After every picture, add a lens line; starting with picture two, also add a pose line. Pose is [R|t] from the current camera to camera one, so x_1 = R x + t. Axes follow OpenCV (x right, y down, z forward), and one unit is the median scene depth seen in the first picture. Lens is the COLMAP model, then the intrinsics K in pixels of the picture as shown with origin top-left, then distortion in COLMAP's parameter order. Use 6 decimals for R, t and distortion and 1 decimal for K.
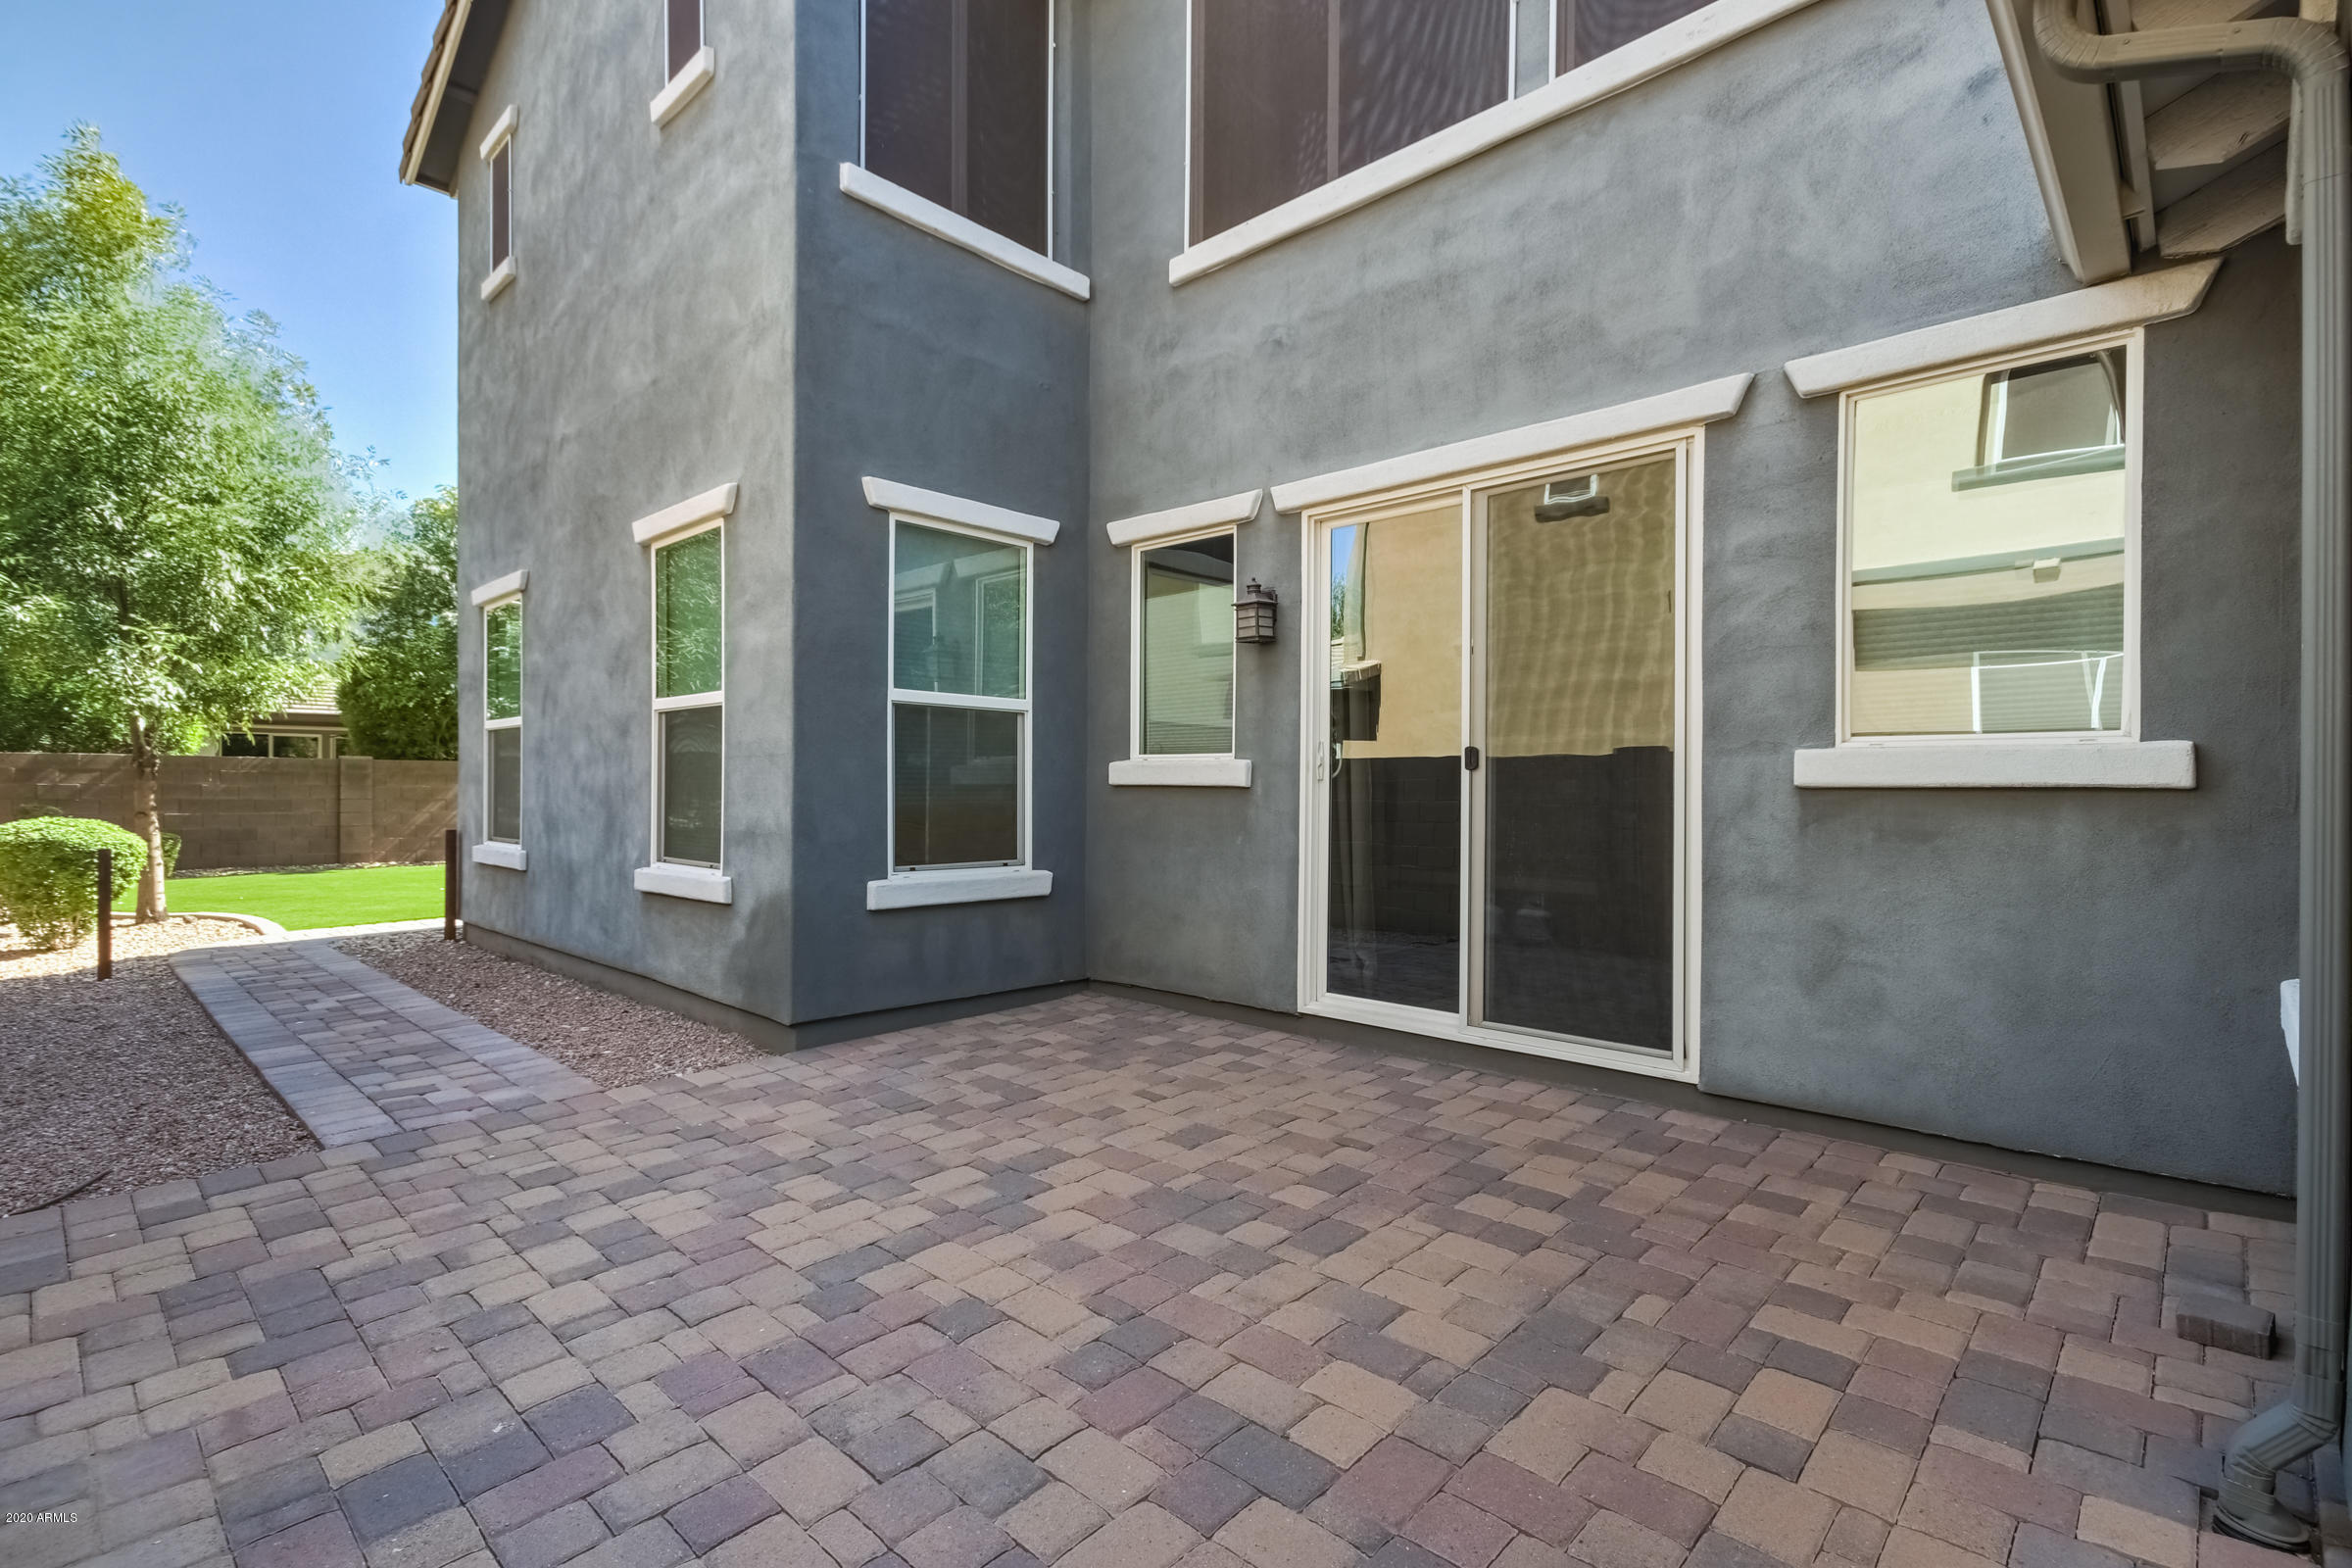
lens RADIAL K [[1084.3, 0, 1181.9], [0, 1084.3, 799.1], [0, 0, 1]] dist [0.011886, 0.000526]
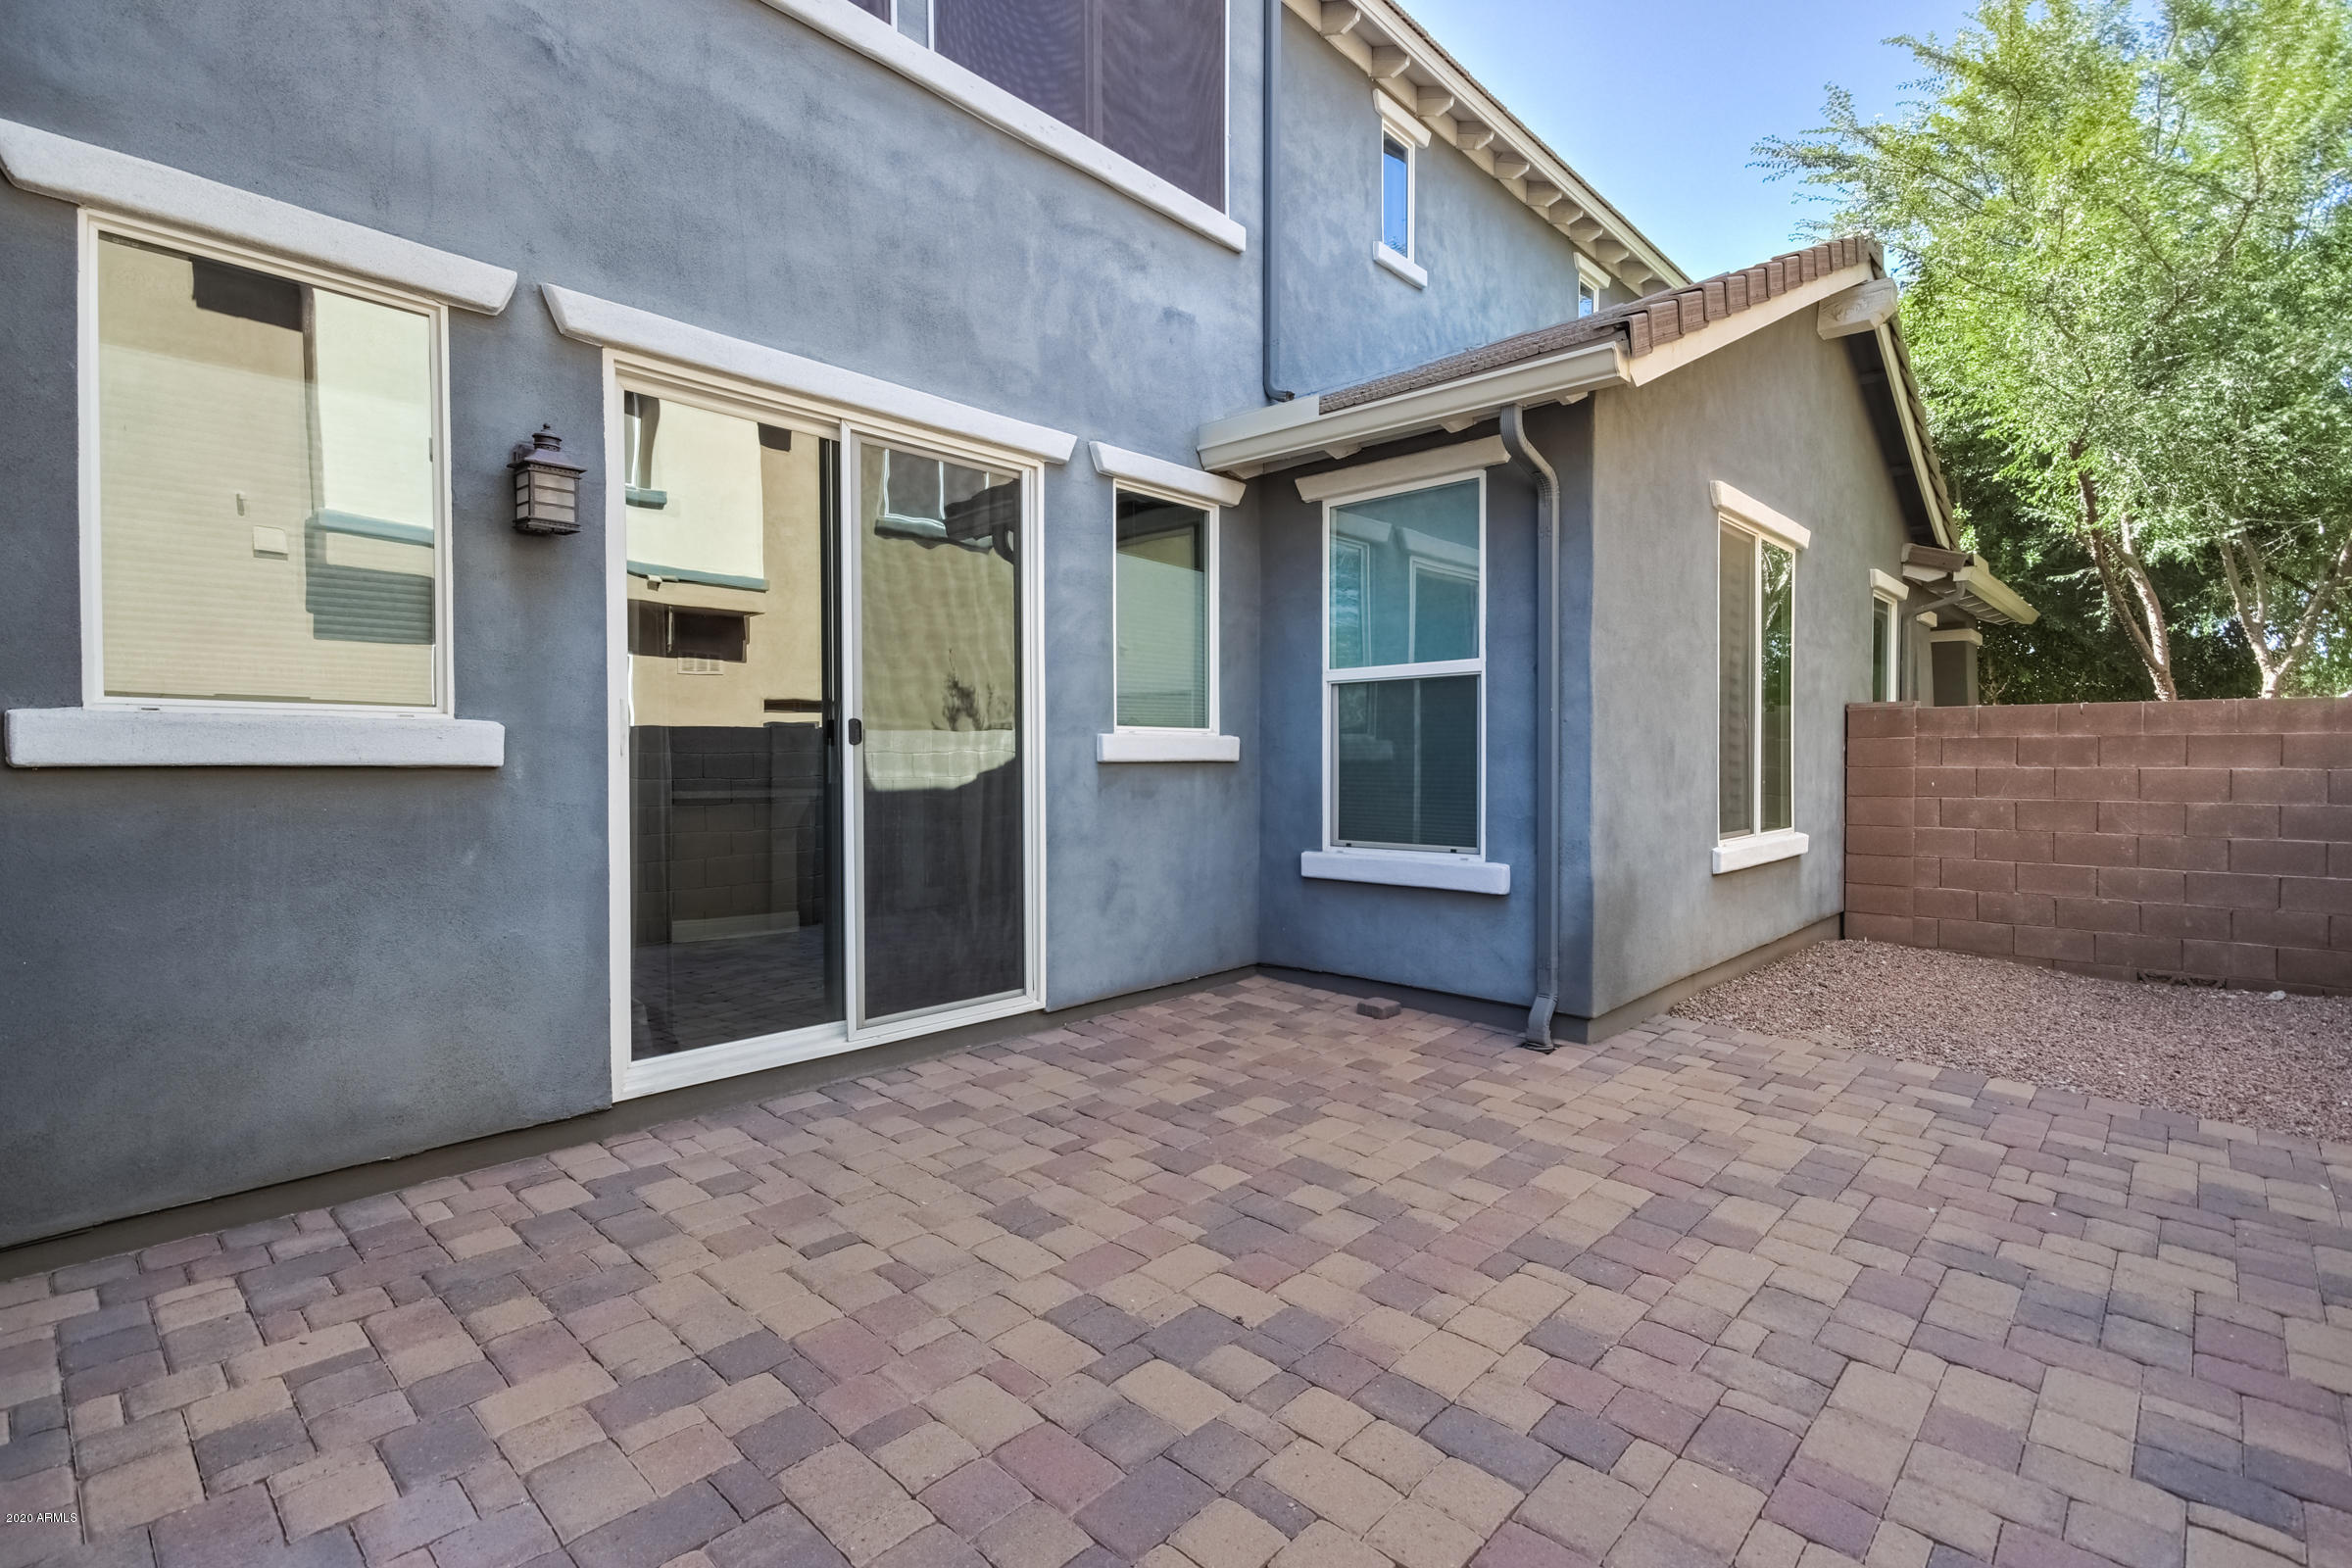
lens RADIAL K [[1065.7, 0, 1165.6], [0, 1065.7, 786.8], [0, 0, 1]] dist [0.012954, 0.000620]
pose [[0.013021, -0.030974, 0.999435, -0.737290], [0.011077, 0.999463, 0.030831, -0.019991], [-0.999854, 0.010669, 0.013357, 0.885636]]
